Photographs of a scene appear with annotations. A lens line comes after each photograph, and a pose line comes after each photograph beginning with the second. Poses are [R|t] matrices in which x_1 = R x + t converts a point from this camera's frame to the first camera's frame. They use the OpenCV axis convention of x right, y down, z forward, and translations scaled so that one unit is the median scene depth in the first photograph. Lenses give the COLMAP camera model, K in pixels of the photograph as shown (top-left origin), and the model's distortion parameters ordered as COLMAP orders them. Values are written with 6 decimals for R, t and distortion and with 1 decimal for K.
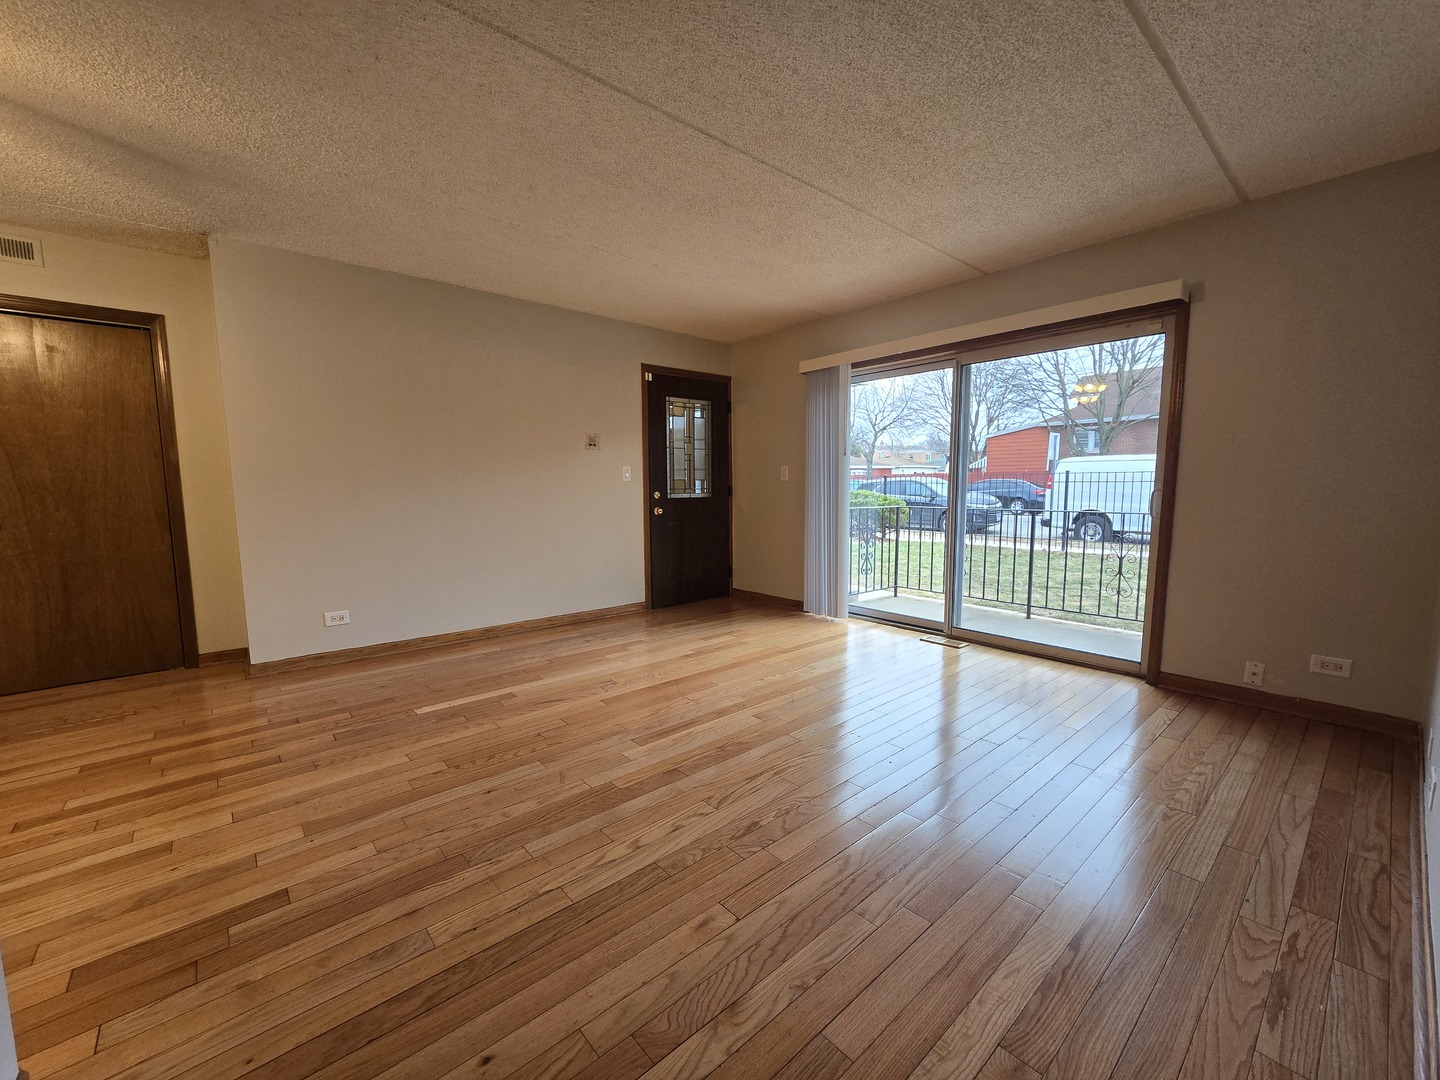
lens RADIAL K [[582.5, 0, 715.3], [0, 582.5, 547.0], [0, 0, 1]] dist [-0.001494, 0.000016]
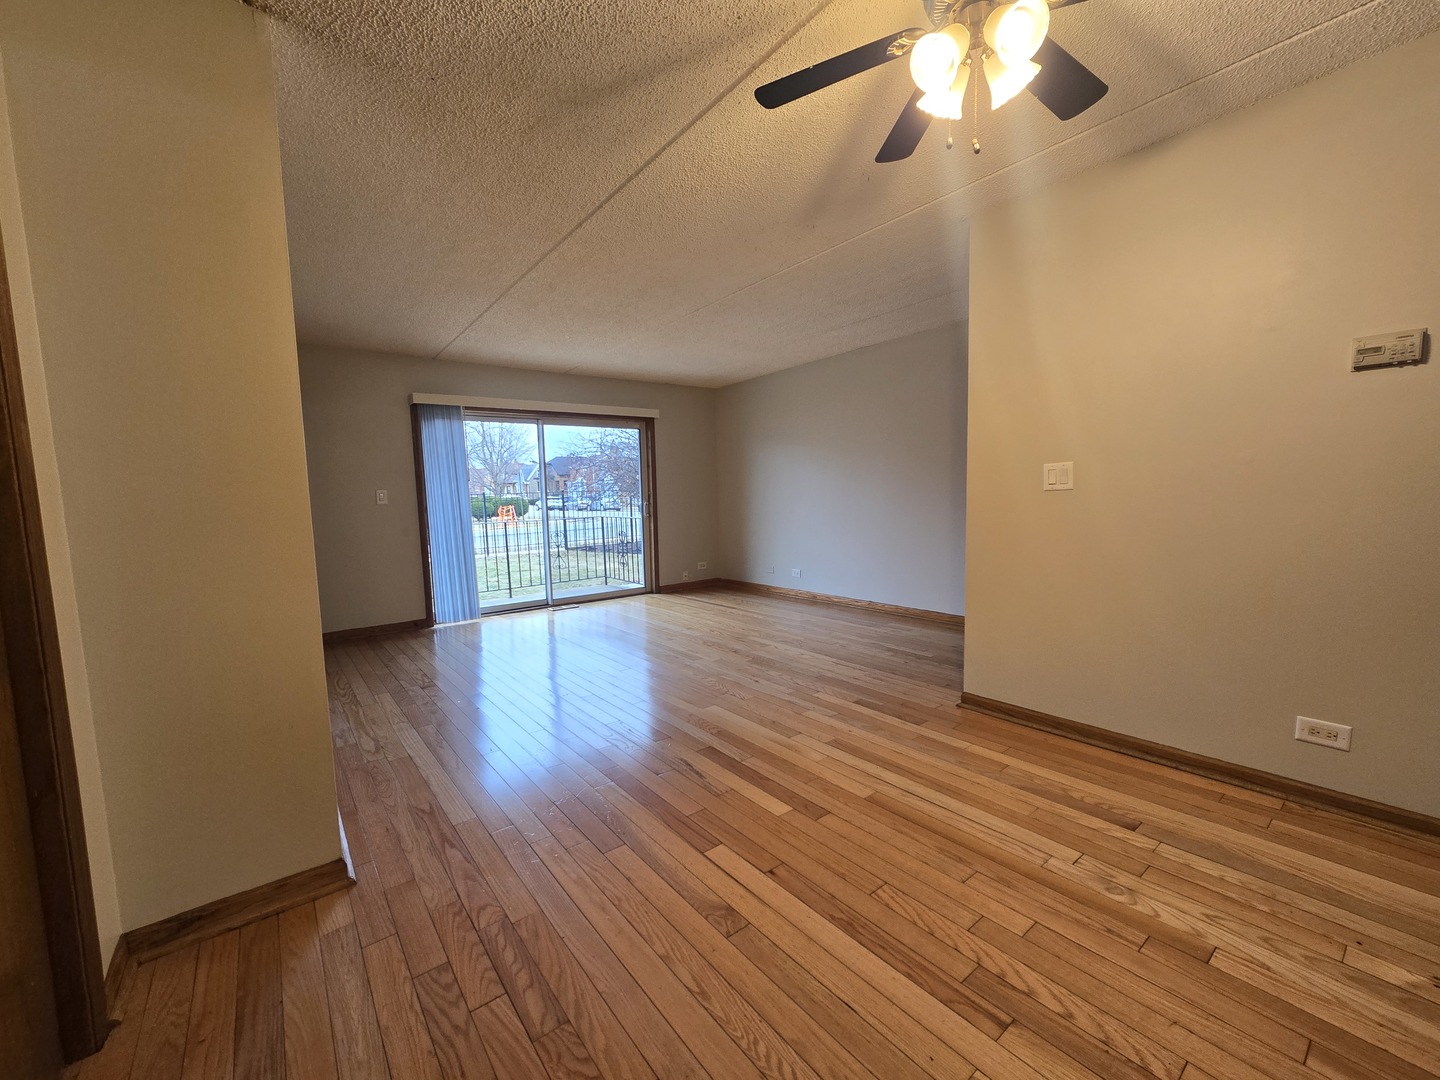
lens RADIAL K [[582.5, 0, 715.3], [0, 582.5, 547.0], [0, 0, 1]] dist [-0.001494, 0.000016]
pose [[0.052356, -0.085647, 0.994949, -1.764464], [0.137093, 0.987499, 0.077792, -0.090945], [-0.989174, 0.132328, 0.063444, 0.840199]]
